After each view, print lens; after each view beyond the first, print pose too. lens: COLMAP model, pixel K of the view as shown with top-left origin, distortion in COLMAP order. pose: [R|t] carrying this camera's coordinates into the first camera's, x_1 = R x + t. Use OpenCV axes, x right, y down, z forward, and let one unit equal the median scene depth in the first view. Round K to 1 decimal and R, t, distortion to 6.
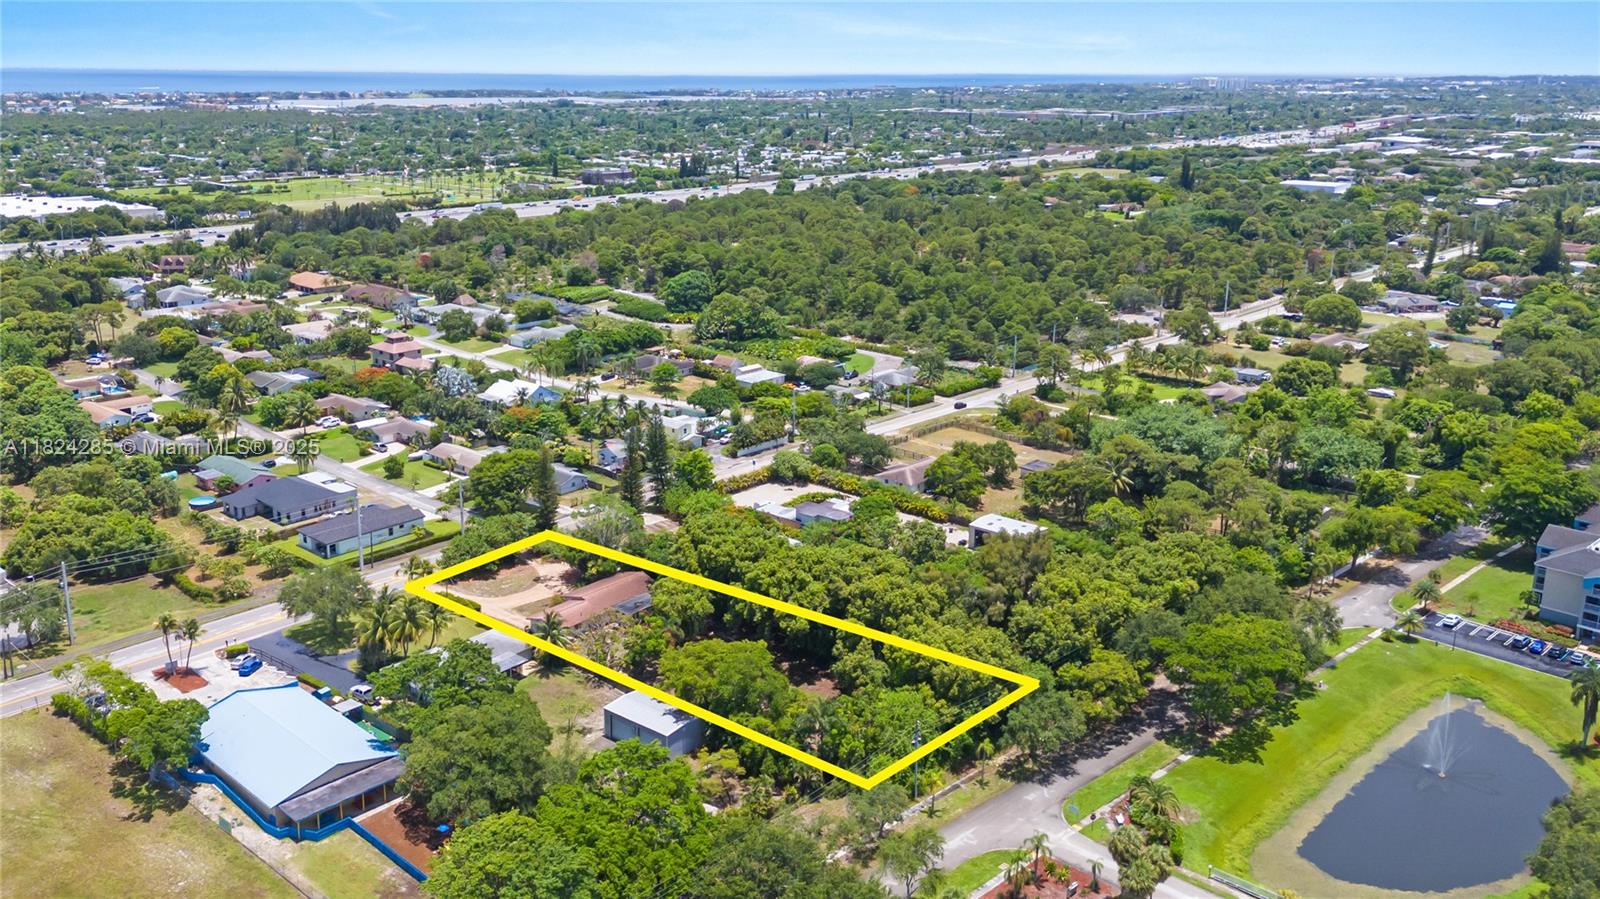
lens RADIAL K [[1179.3, 0, 800.0], [0, 1179.3, 449.5], [0, 0, 1]] dist [0.026686, -0.003105]
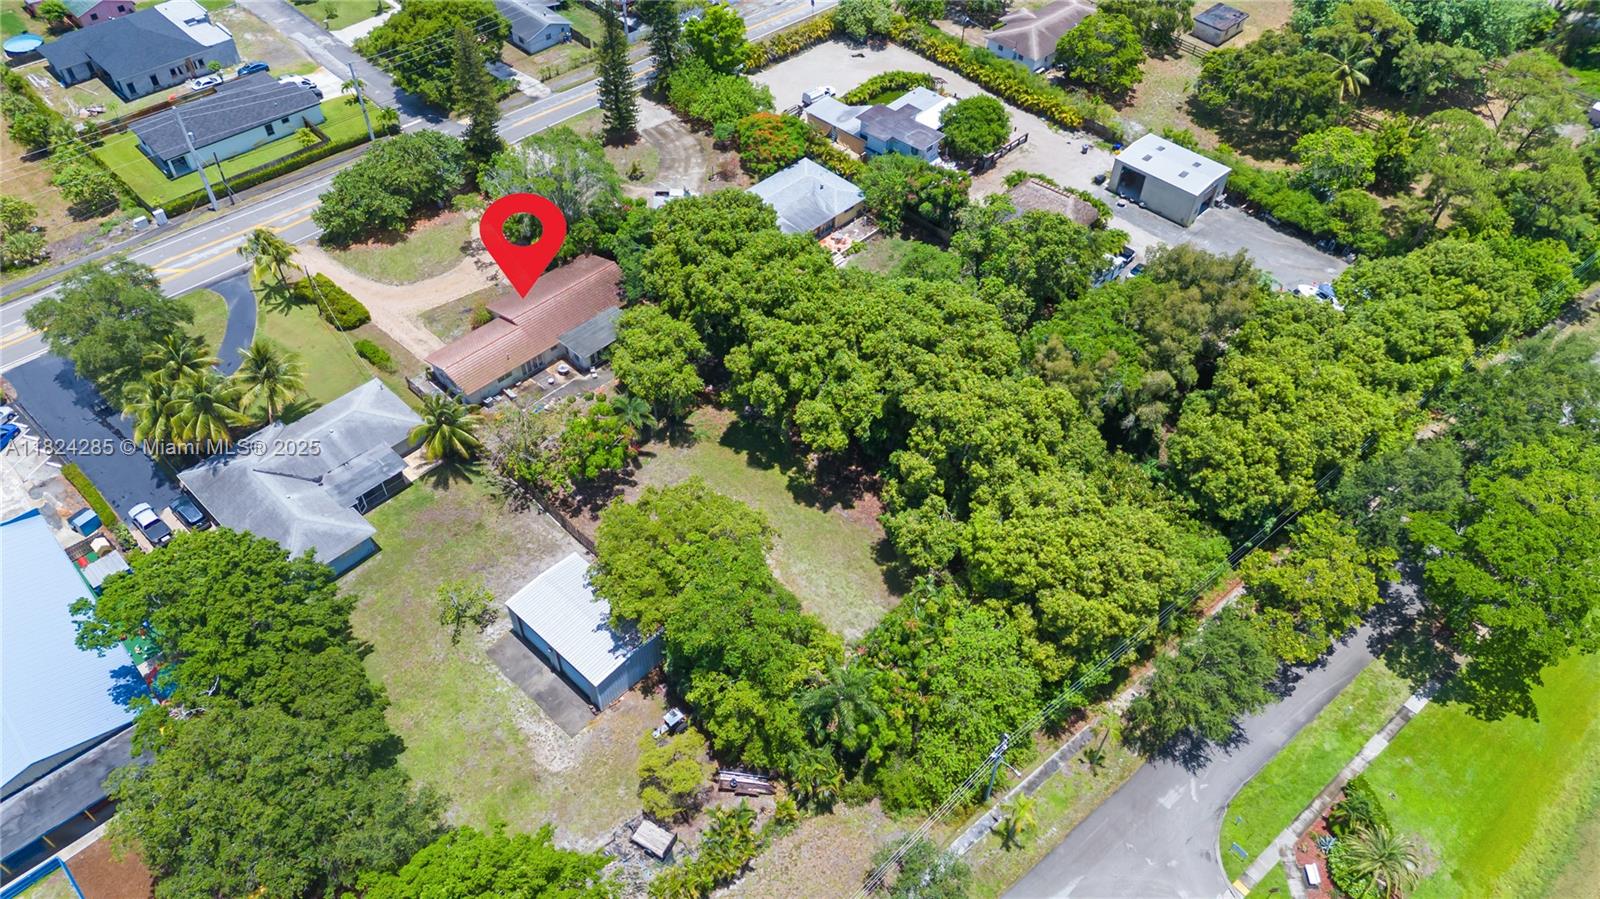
lens RADIAL K [[1117.4, 0, 817.4], [0, 1117.4, 457.7], [0, 0, 1]] dist [0.047678, -0.044504]
pose [[0.996669, 0.070140, -0.041621, 0.015000], [-0.040721, 0.870100, 0.491190, -0.118393], [0.070666, -0.487858, 0.870058, 0.423351]]
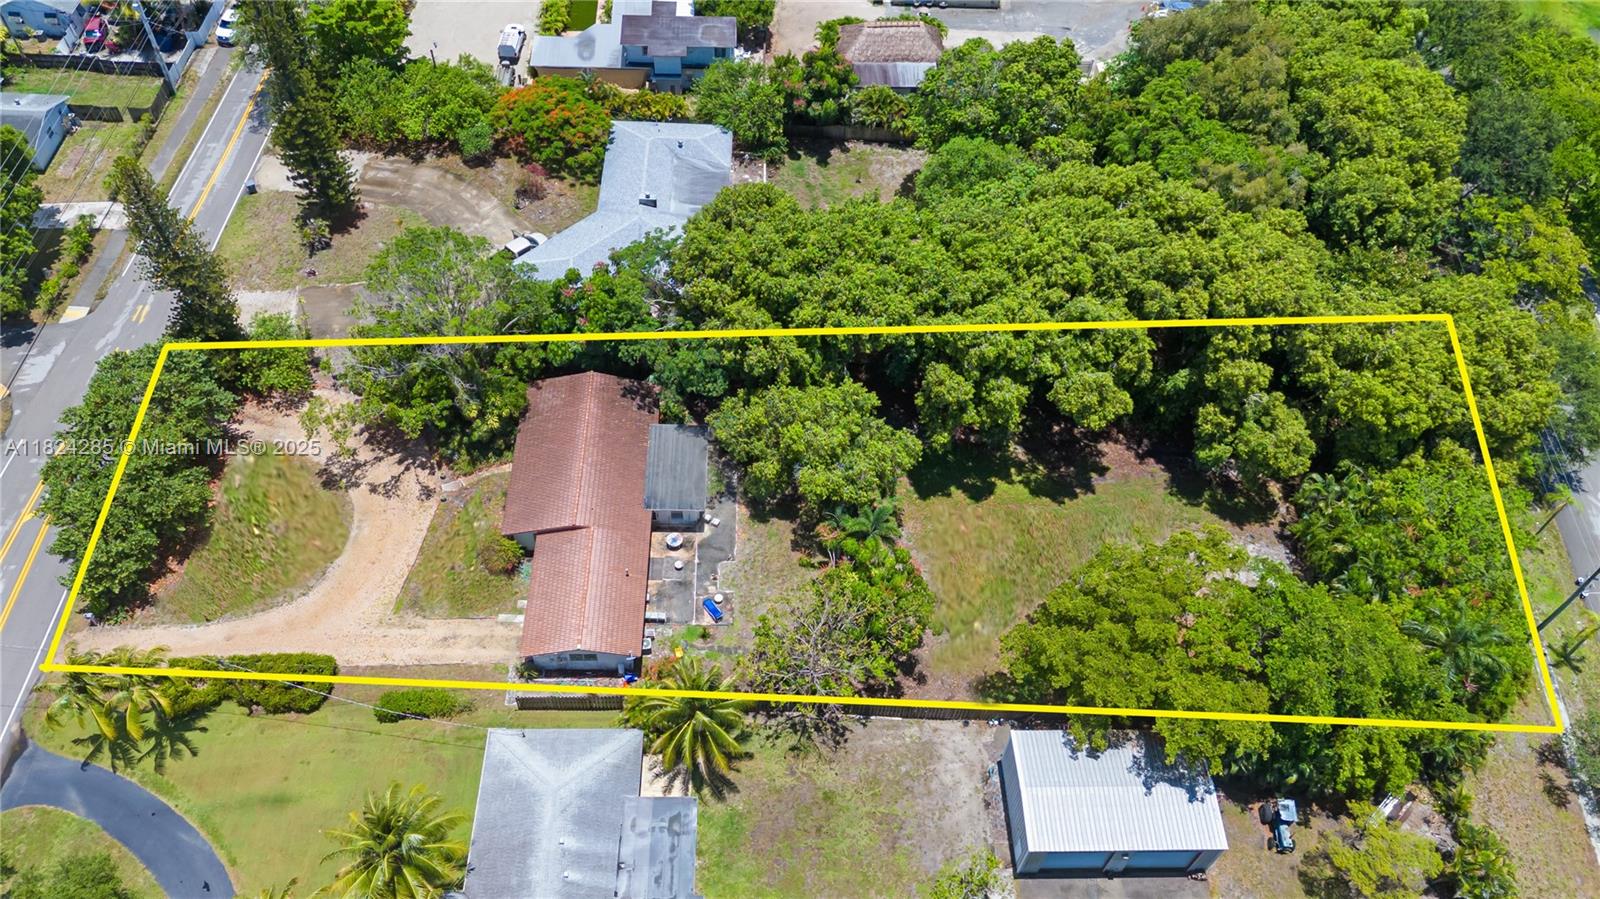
lens RADIAL K [[1179.3, 0, 800.0], [0, 1179.3, 449.5], [0, 0, 1]] dist [0.026686, -0.003105]
pose [[0.767950, -0.488563, 0.414197, -0.265372], [0.156939, 0.770482, 0.617841, -0.140133], [-0.620986, -0.409467, 0.668366, 0.652707]]
